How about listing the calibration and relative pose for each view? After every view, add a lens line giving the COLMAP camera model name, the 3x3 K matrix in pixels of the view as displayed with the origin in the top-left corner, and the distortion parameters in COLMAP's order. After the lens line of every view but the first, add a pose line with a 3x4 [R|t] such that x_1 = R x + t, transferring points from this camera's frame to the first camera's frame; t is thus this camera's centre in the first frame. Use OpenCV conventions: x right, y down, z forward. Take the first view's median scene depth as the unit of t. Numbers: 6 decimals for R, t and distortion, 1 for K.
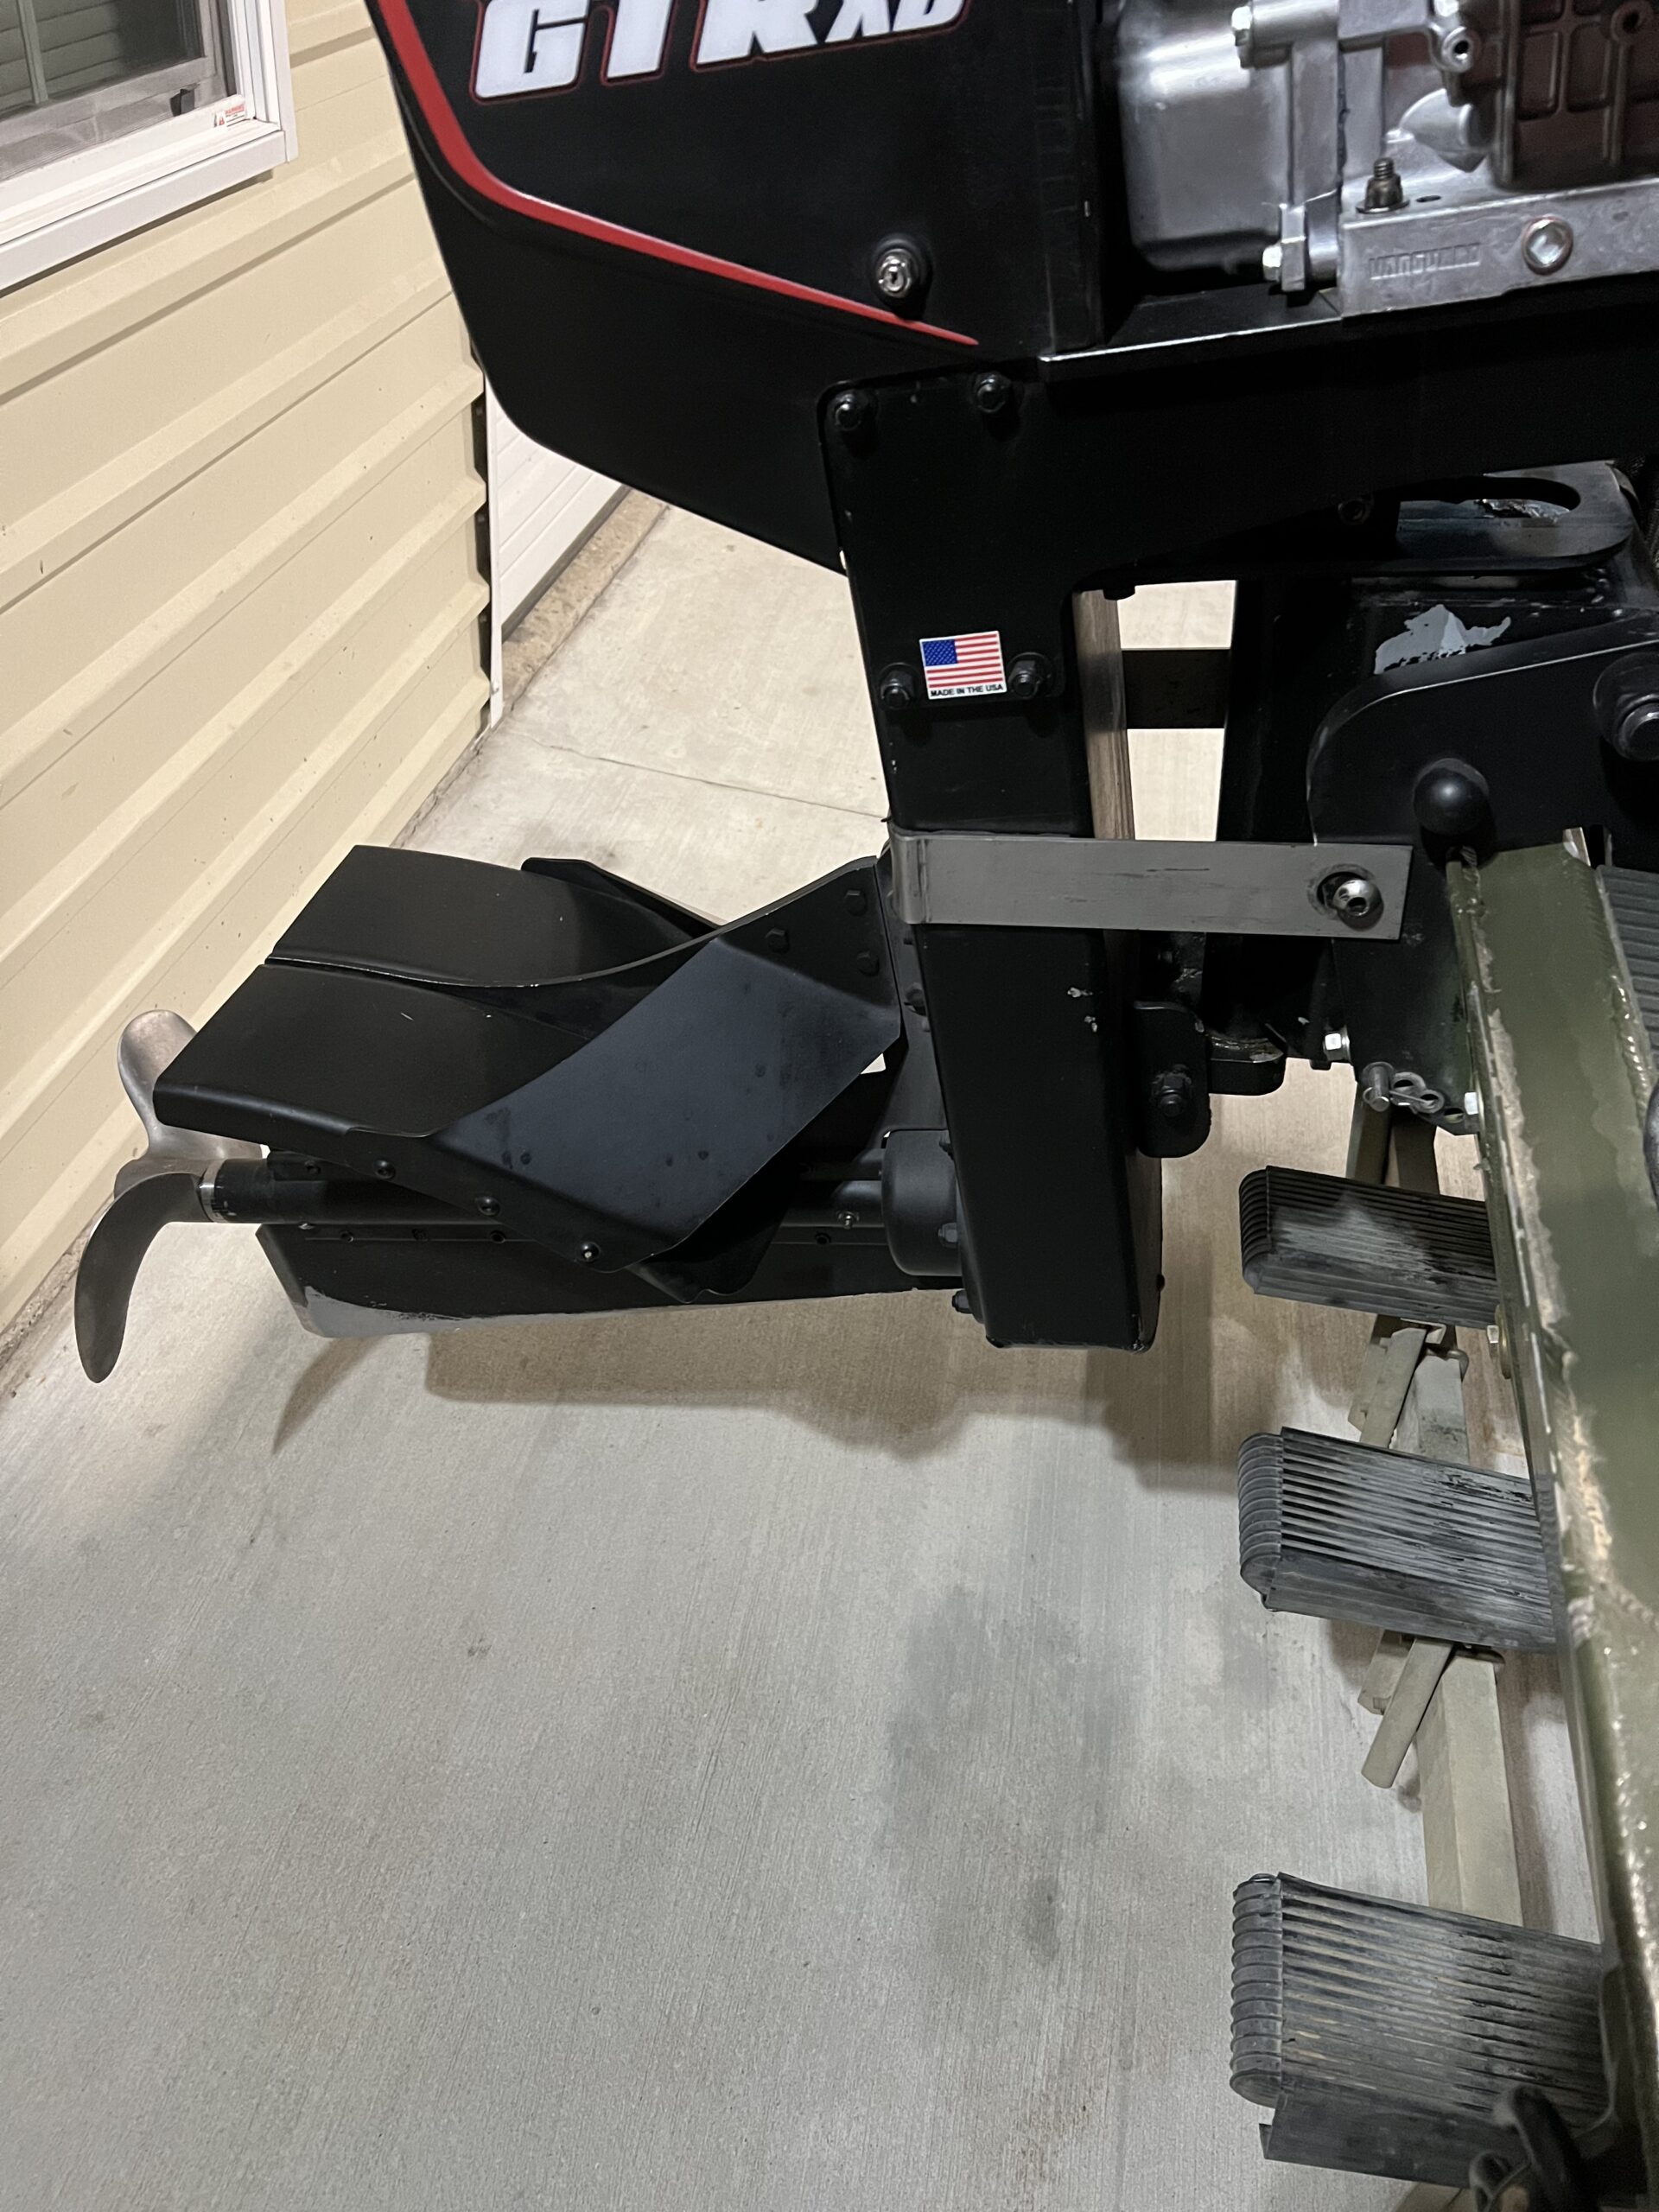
lens RADIAL K [[1660.3, 0, 829.5], [0, 1660.3, 1106.0], [0, 0, 1]] dist [0.043205, -0.076404]
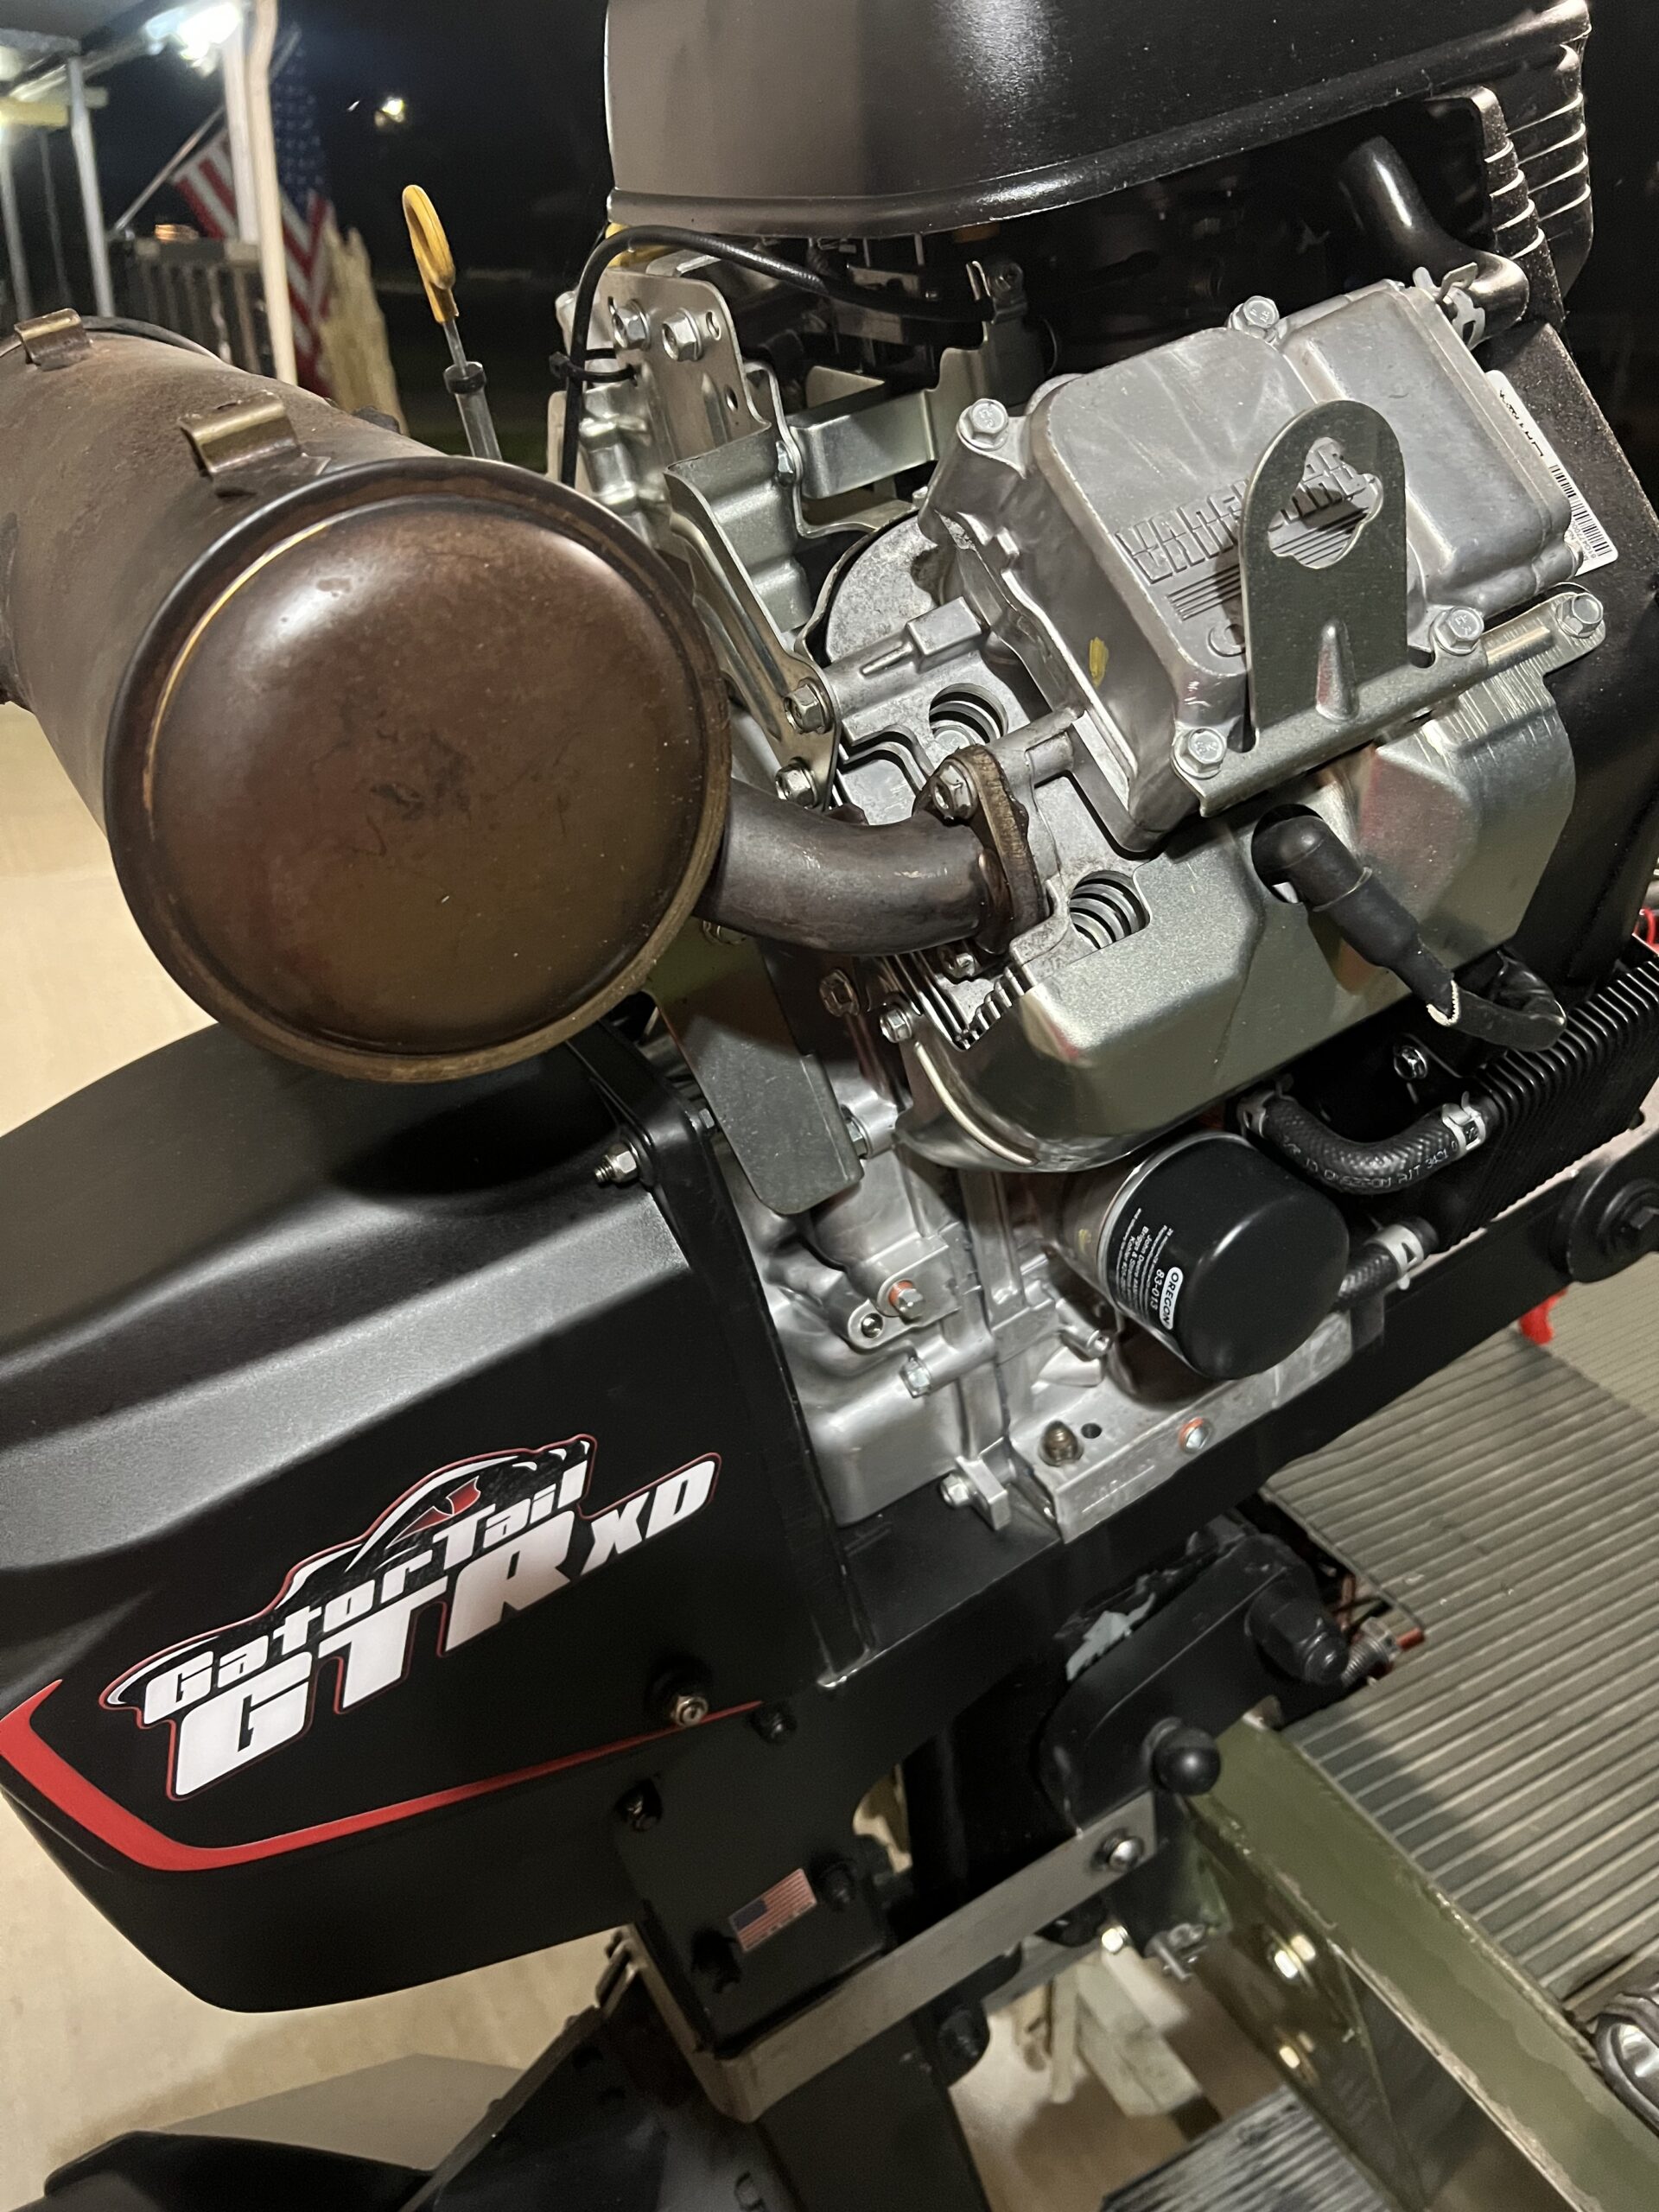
lens RADIAL K [[1682.3, 0, 829.5], [0, 1682.3, 1106.0], [0, 0, 1]] dist [0.003635, 0.008468]
pose [[0.749989, -0.361321, 0.554043, -0.268507], [0.468386, 0.881542, -0.059138, -0.616568], [-0.467045, 0.303859, 0.830385, 0.057248]]
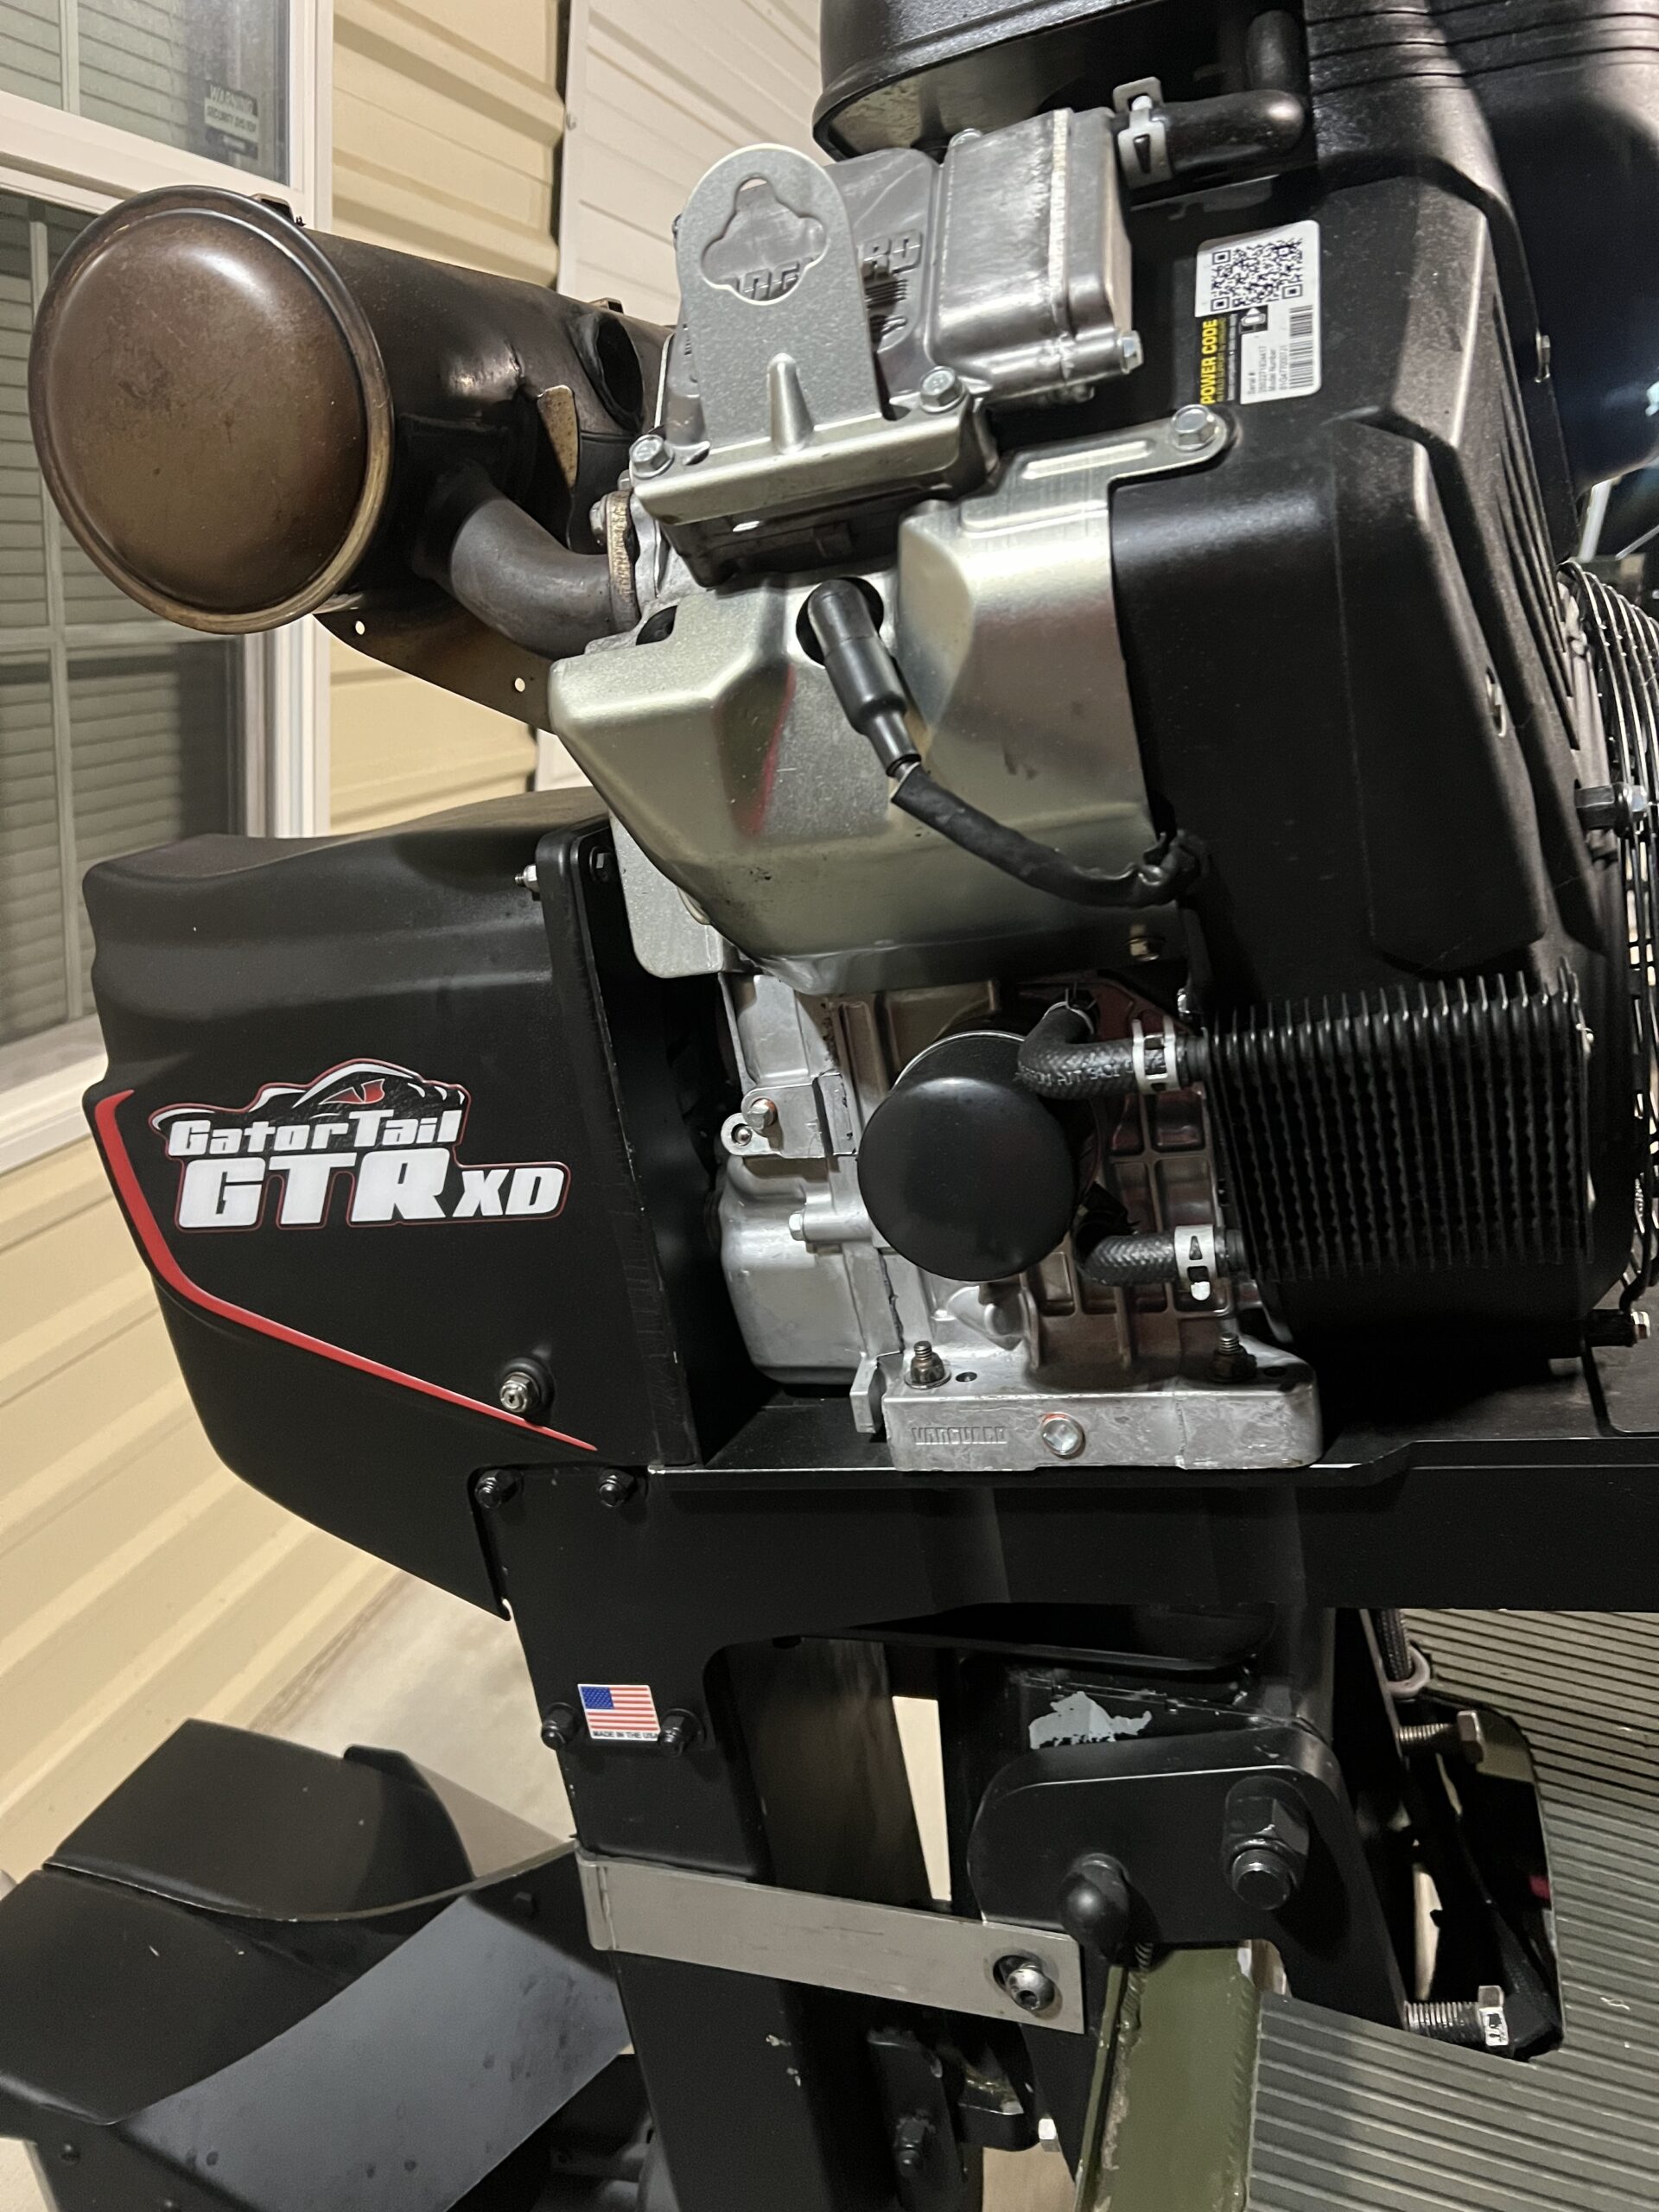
lens RADIAL K [[1676.3, 0, 829.5], [0, 1676.3, 1106.0], [0, 0, 1]] dist [0.031778, -0.050396]
pose [[0.995929, 0.030332, -0.084890, 0.291406], [-0.060432, 0.923400, -0.379052, -0.233816], [0.066890, 0.382639, 0.921473, -0.066126]]
